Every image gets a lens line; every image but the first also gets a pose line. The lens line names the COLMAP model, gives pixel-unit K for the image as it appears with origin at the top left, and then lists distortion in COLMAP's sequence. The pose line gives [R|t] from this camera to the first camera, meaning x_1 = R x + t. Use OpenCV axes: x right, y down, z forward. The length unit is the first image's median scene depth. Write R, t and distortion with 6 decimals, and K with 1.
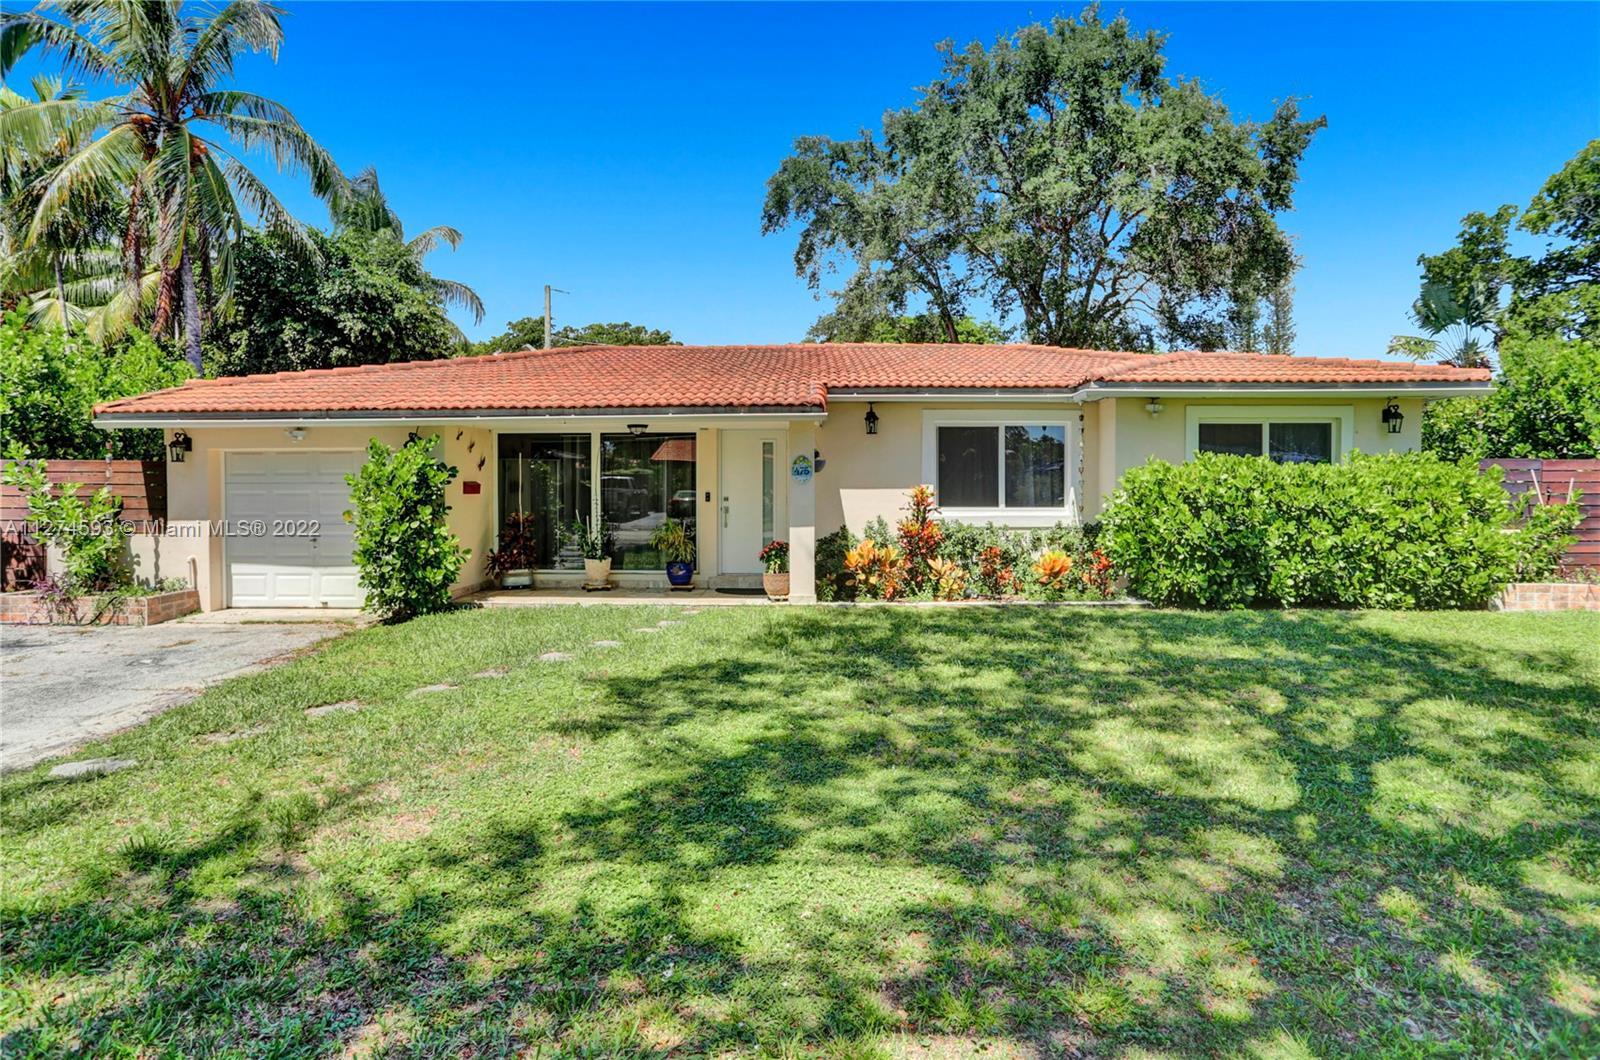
lens RADIAL K [[797.7, 0, 804.0], [0, 797.7, 495.2], [0, 0, 1]] dist [-0.066731, 0.032506]
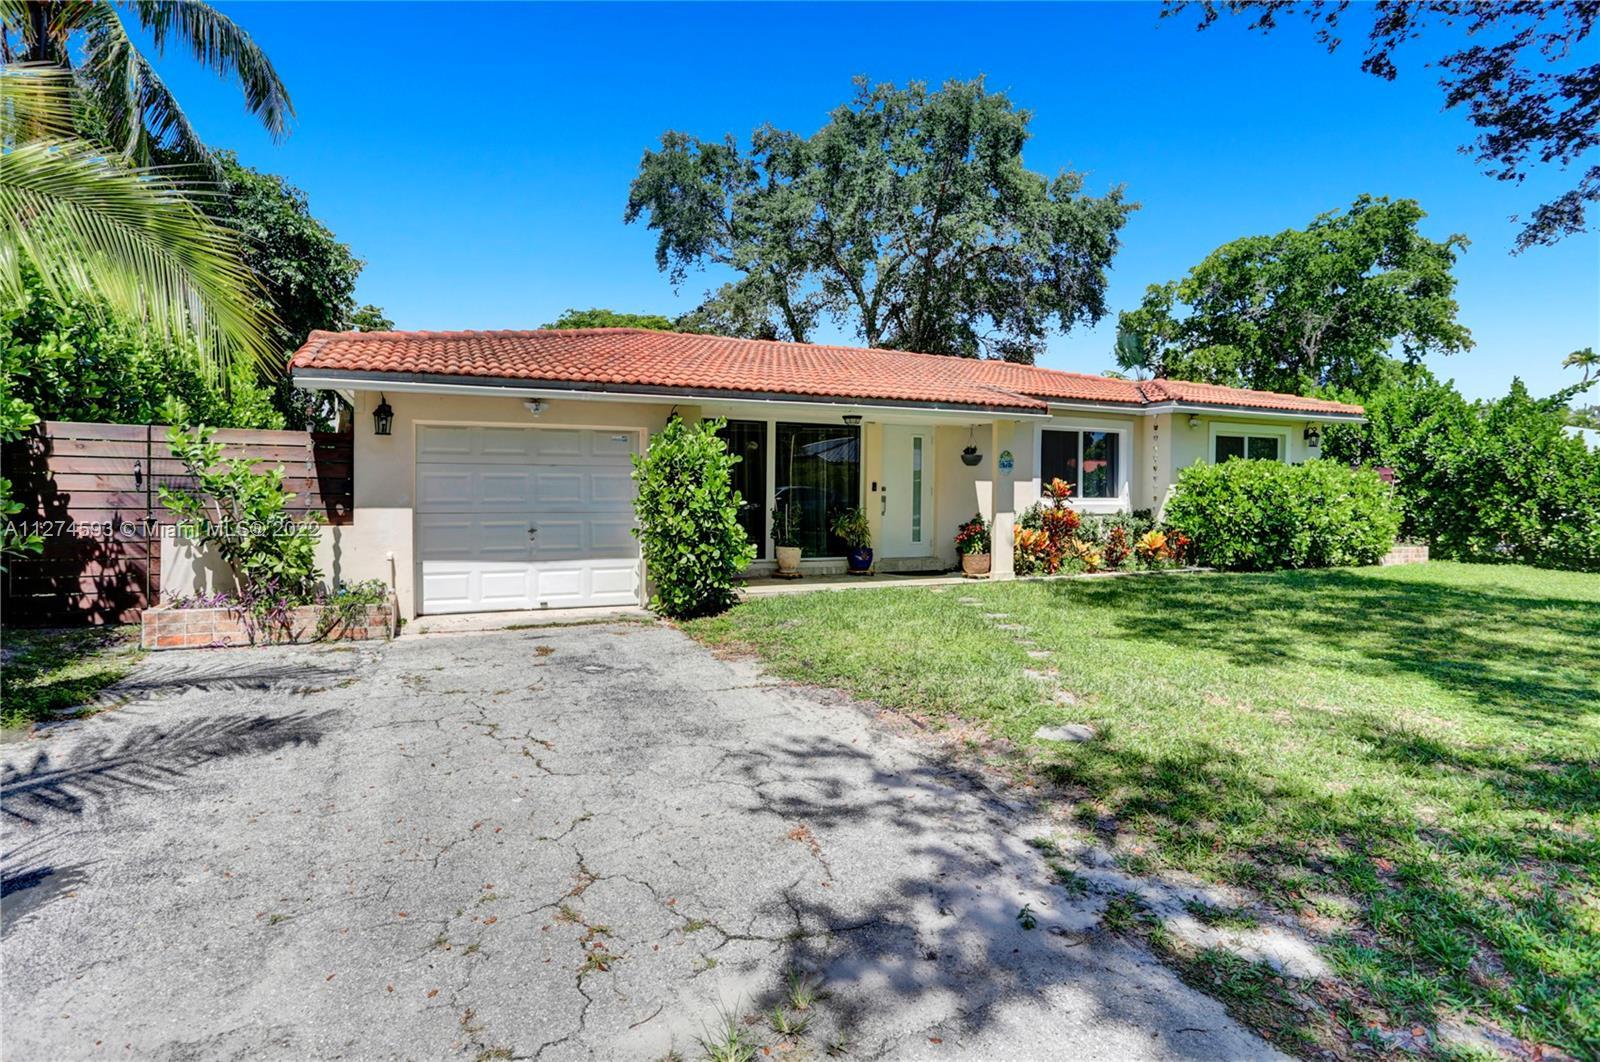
lens RADIAL K [[797.7, 0, 804.0], [0, 797.7, 496.2], [0, 0, 1]] dist [-0.066731, 0.032506]
pose [[0.908640, 0.005326, 0.417545, -0.684578], [-0.003941, 0.999984, -0.004179, 0.020548], [-0.417561, 0.002152, 0.908646, 0.075395]]
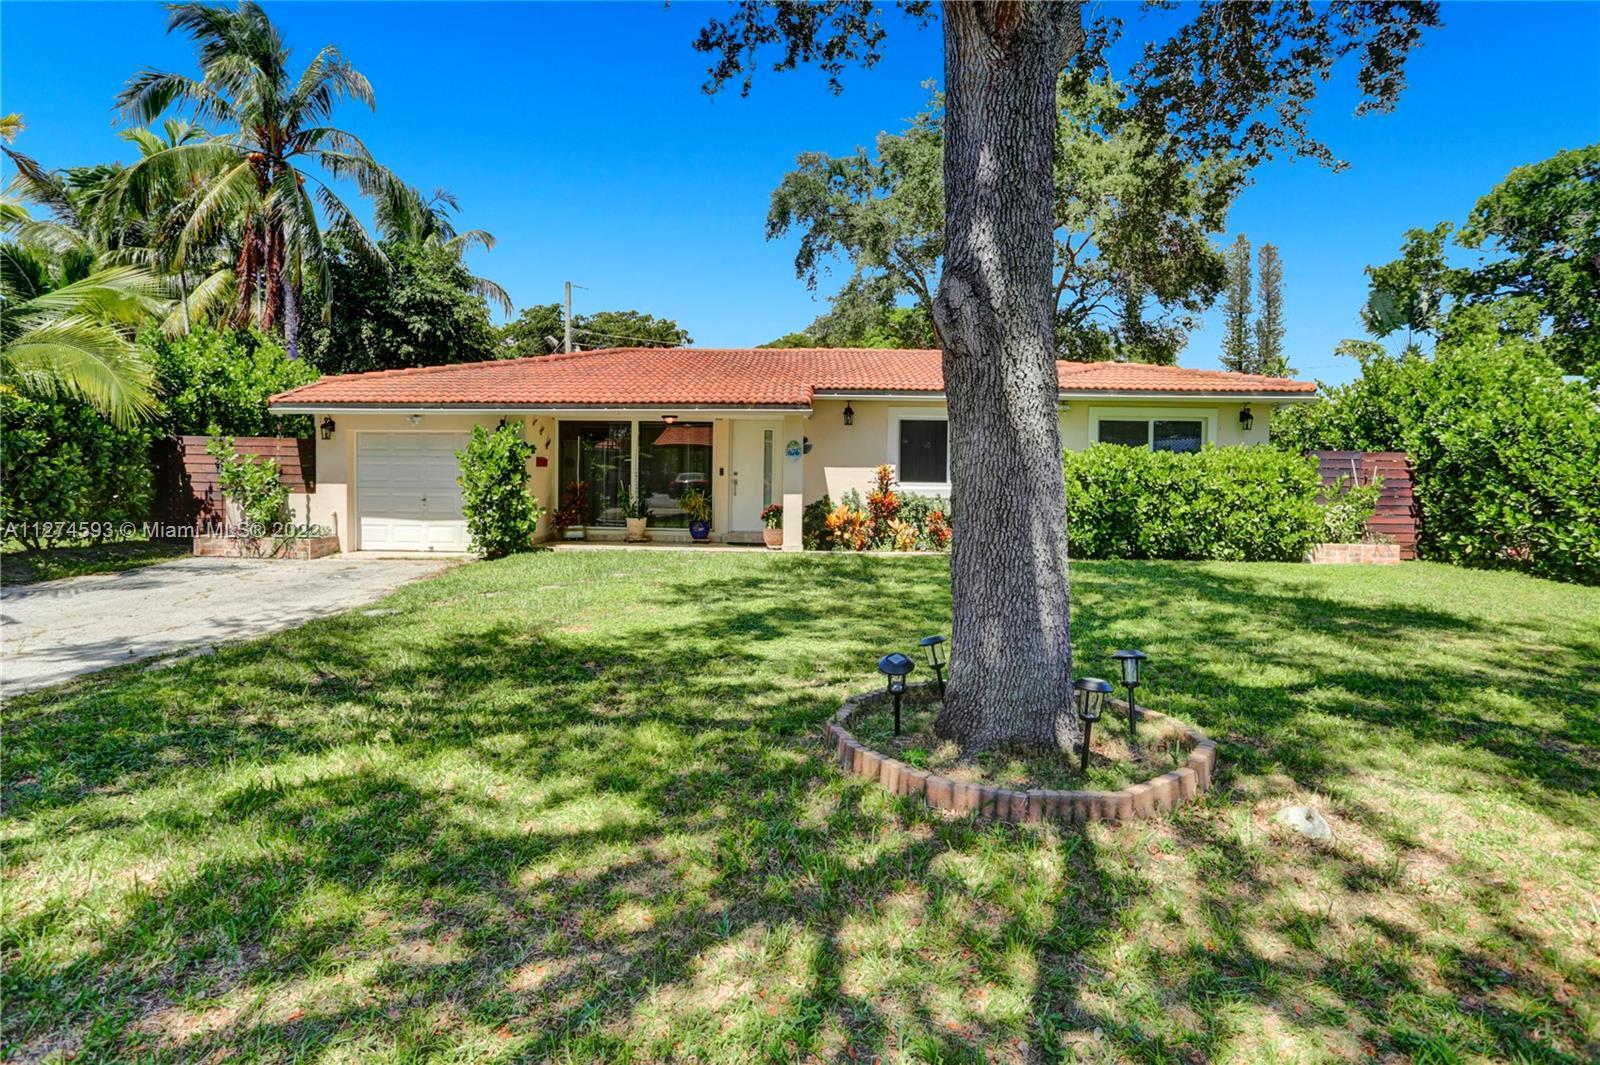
lens RADIAL K [[797.7, 0, 804.0], [0, 797.7, 497.7], [0, 0, 1]] dist [-0.066731, 0.032506]
pose [[0.999909, 0.013449, -0.000619, 0.015408], [-0.013434, 0.999695, 0.020745, 0.016552], [0.000898, -0.020735, 0.999785, -0.314453]]
